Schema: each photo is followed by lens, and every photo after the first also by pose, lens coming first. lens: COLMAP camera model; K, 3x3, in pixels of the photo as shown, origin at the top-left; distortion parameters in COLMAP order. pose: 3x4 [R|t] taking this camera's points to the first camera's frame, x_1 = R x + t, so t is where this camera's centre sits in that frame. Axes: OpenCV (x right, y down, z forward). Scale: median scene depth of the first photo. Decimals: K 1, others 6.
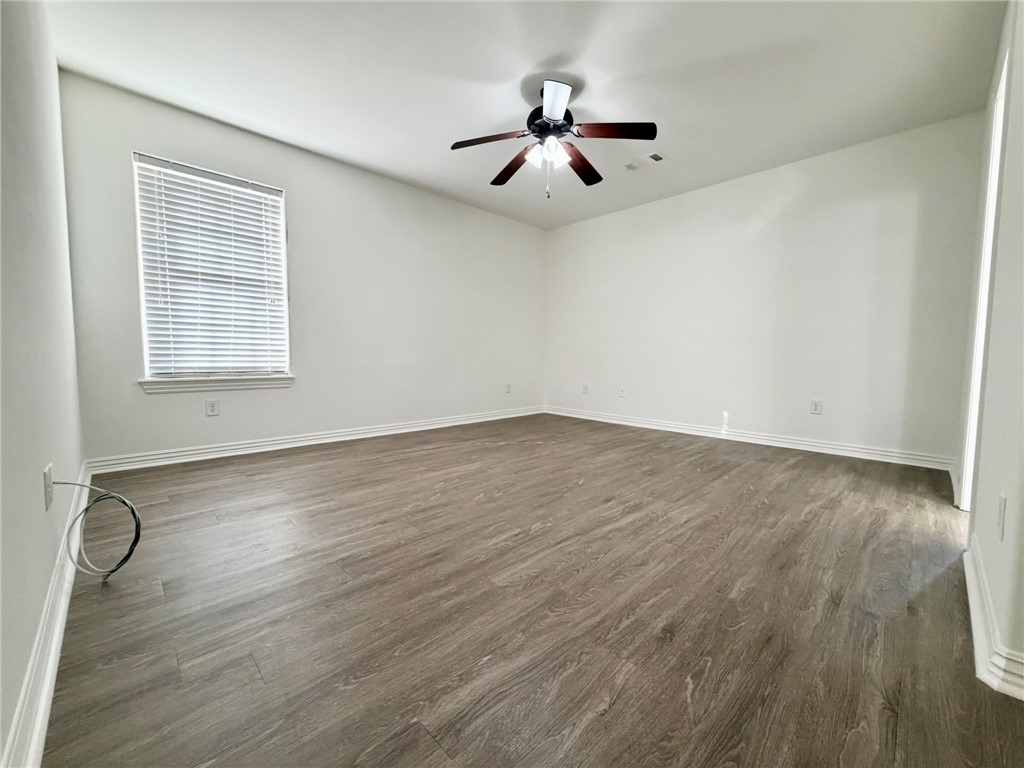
lens RADIAL K [[407.7, 0, 510.0], [0, 407.7, 383.4], [0, 0, 1]] dist [0.001078, 0.000489]
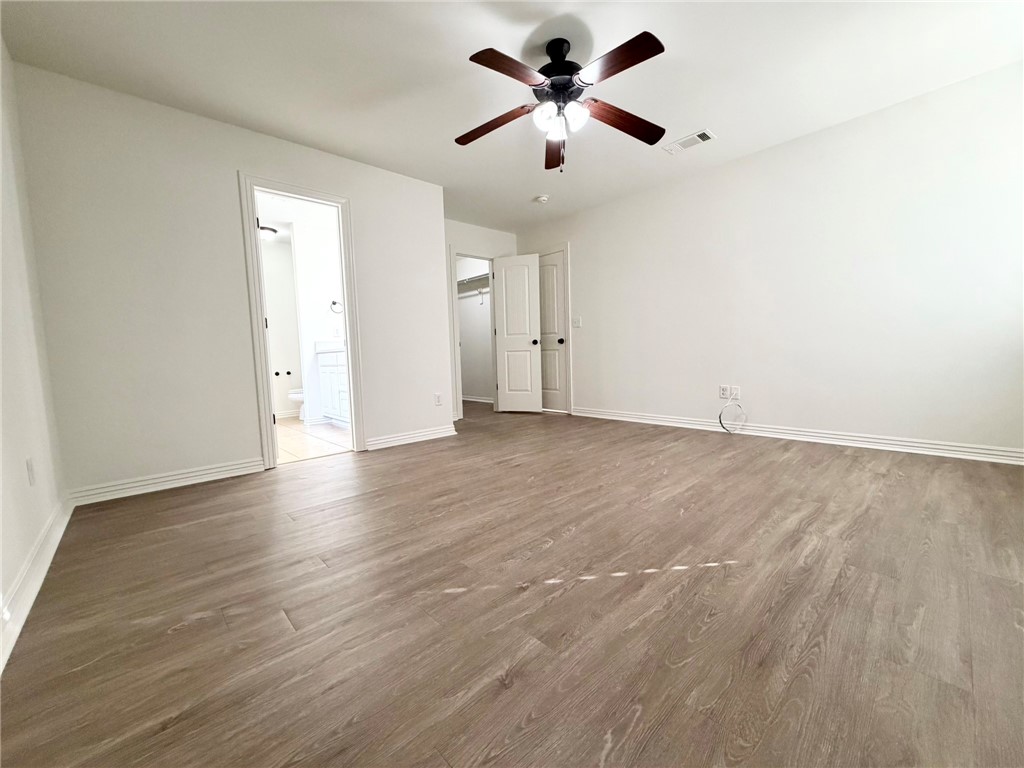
lens RADIAL K [[407.7, 0, 515.0], [0, 407.7, 382.9], [0, 0, 1]] dist [0.001078, 0.000489]
pose [[-0.999546, 0.021419, 0.021193, 0.188620], [0.024178, 0.989867, 0.139924, -0.138523], [-0.017982, 0.140373, -0.989935, 1.976348]]
